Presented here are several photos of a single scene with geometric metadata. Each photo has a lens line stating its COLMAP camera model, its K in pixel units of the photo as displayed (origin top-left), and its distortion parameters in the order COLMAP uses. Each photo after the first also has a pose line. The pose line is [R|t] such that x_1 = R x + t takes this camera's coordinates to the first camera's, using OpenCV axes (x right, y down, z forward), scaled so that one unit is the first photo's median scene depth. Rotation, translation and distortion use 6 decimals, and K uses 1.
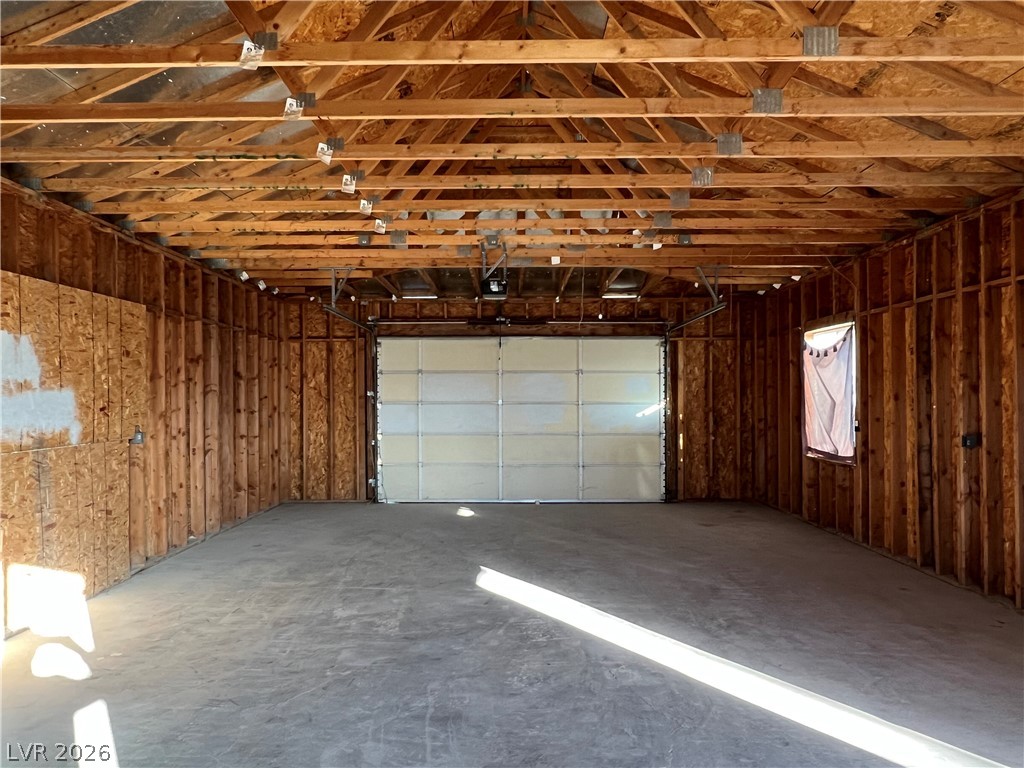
lens RADIAL K [[679.1, 0, 508.8], [0, 679.1, 398.5], [0, 0, 1]] dist [0.000063, -0.003191]
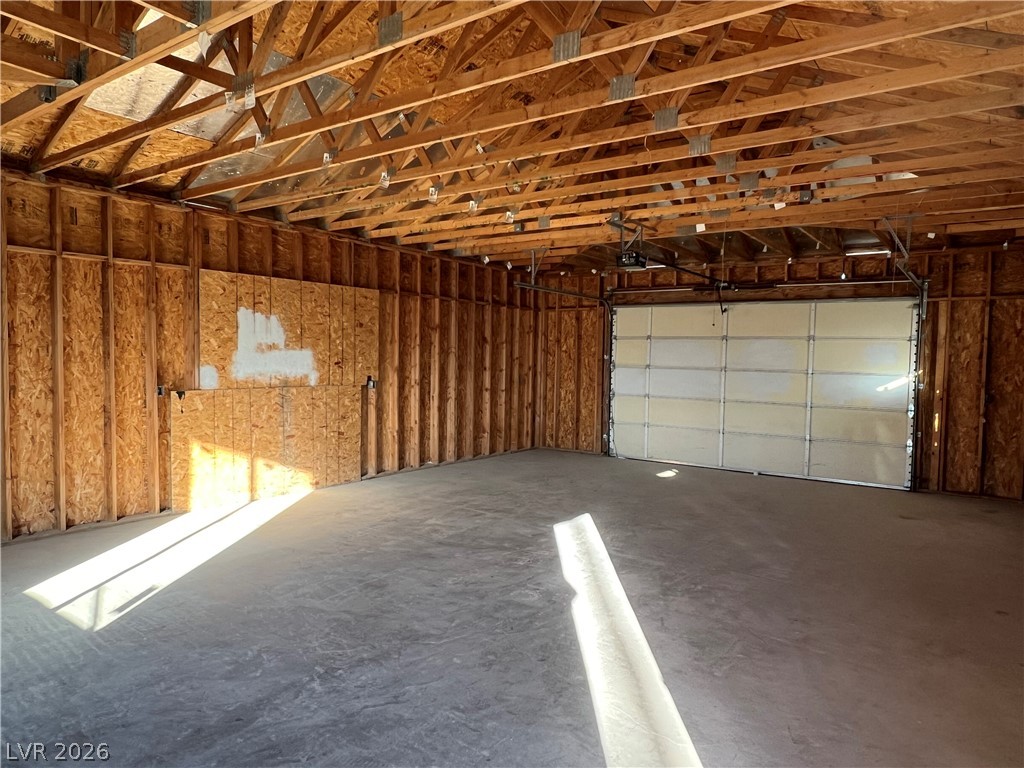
lens RADIAL K [[680.7, 0, 505.8], [0, 680.7, 391.1], [0, 0, 1]] dist [0.000107, -0.002684]
pose [[0.812870, 0.049367, -0.580350, 0.551809], [-0.024491, 0.998417, 0.050626, -0.007879], [0.581930, -0.026939, 0.812792, 0.009511]]
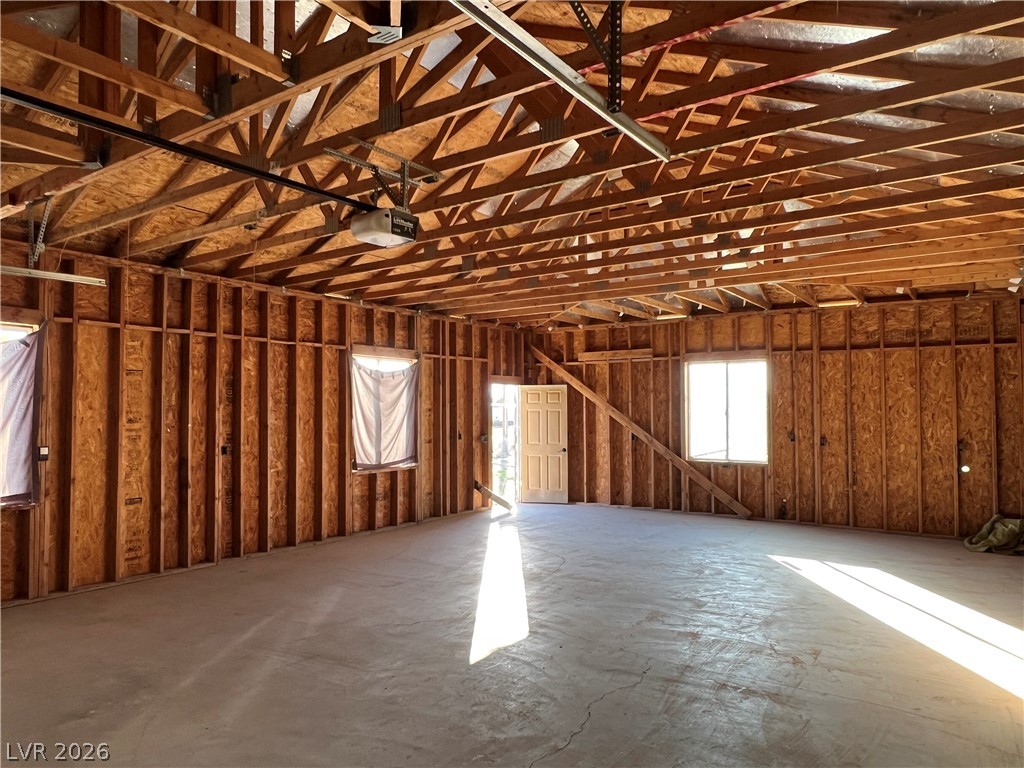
lens RADIAL K [[683.9, 0, 508.1], [0, 683.9, 398.9], [0, 0, 1]] dist [0.004314, -0.003441]
pose [[-0.816665, 0.017438, 0.576849, -0.528928], [0.007717, 0.999784, -0.019298, -0.008727], [-0.577061, -0.011309, -0.816623, 1.722905]]
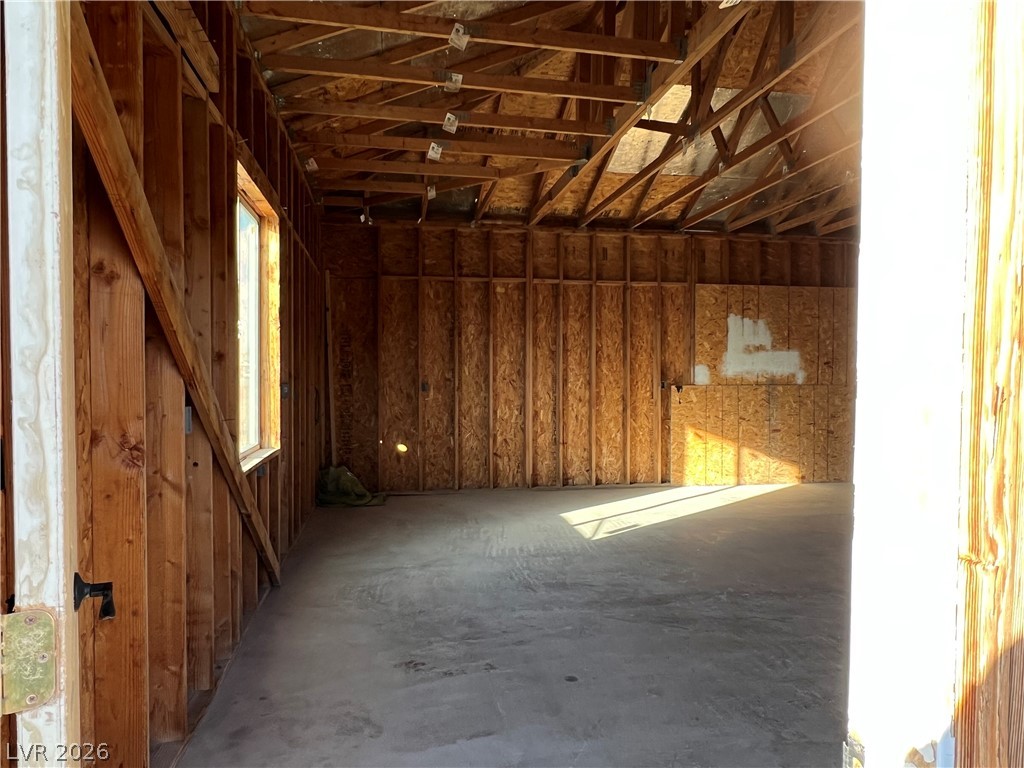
lens RADIAL K [[683.9, 0, 508.1], [0, 683.9, 398.9], [0, 0, 1]] dist [0.004314, -0.003441]
pose [[0.181401, 0.040047, -0.982593, 0.763138], [-0.006241, 0.999197, 0.039571, 0.038785], [0.983389, -0.001046, 0.181506, 0.023979]]
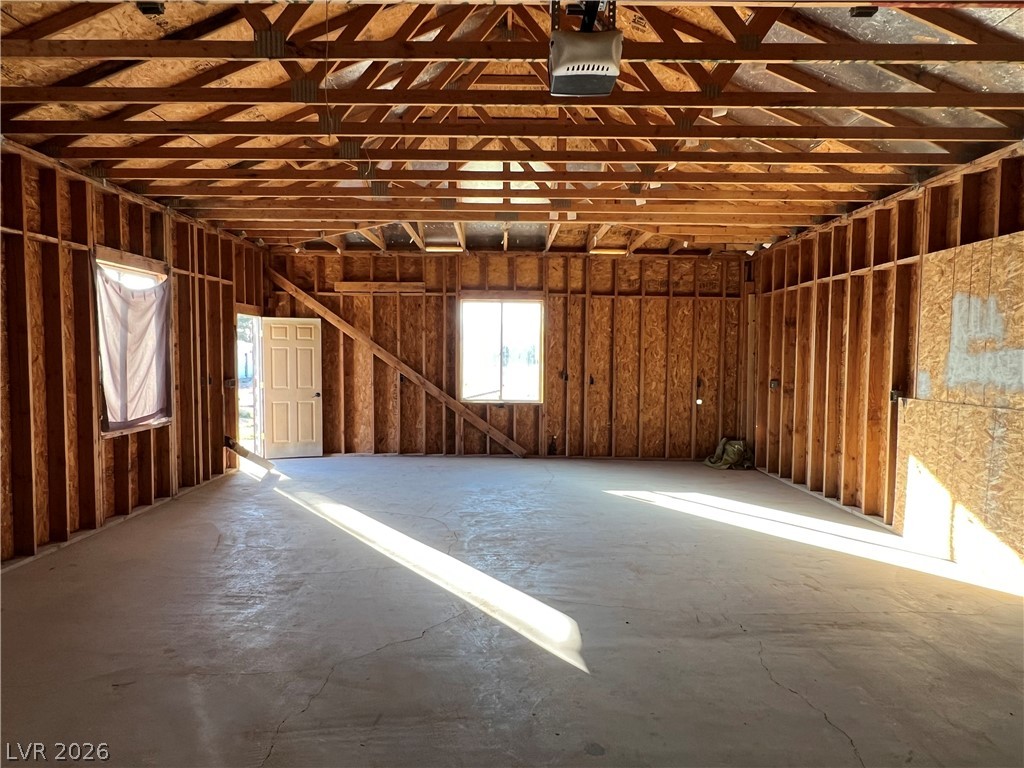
lens RADIAL K [[679.1, 0, 508.8], [0, 679.1, 398.5], [0, 0, 1]] dist [0.000063, -0.003191]
pose [[-0.999987, -0.002815, 0.004234, 0.019506], [-0.002522, 0.997714, 0.067531, -0.003536], [-0.004414, 0.067520, -0.997708, 1.695345]]
